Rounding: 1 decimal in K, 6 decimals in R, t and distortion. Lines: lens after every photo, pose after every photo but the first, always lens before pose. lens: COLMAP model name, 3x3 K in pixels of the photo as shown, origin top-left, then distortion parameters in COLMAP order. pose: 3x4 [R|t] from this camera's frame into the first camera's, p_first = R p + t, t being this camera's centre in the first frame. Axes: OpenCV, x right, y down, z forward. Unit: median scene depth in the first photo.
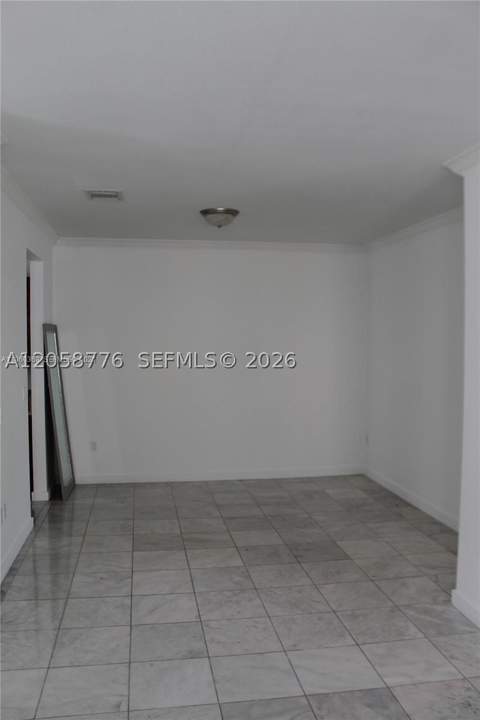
lens RADIAL K [[602.0, 0, 240.0], [0, 602.0, 360.0], [0, 0, 1]] dist [-0.162396, 0.132931]
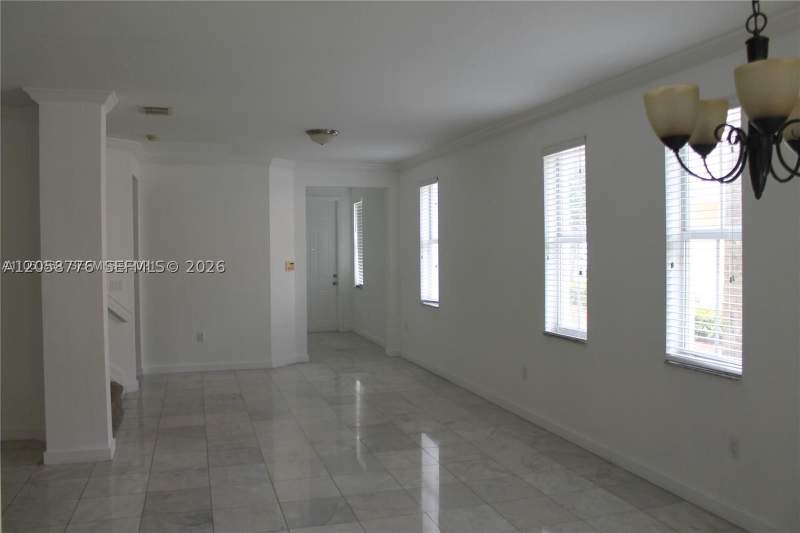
lens RADIAL K [[668.8, 0, 400.0], [0, 668.8, 266.5], [0, 0, 1]] dist [-0.162396, 0.132931]
pose [[-0.151336, -0.035632, 0.987840, -1.212368], [0.043760, 0.998129, 0.042707, -0.004801], [-0.987513, 0.049691, -0.149493, 0.554309]]
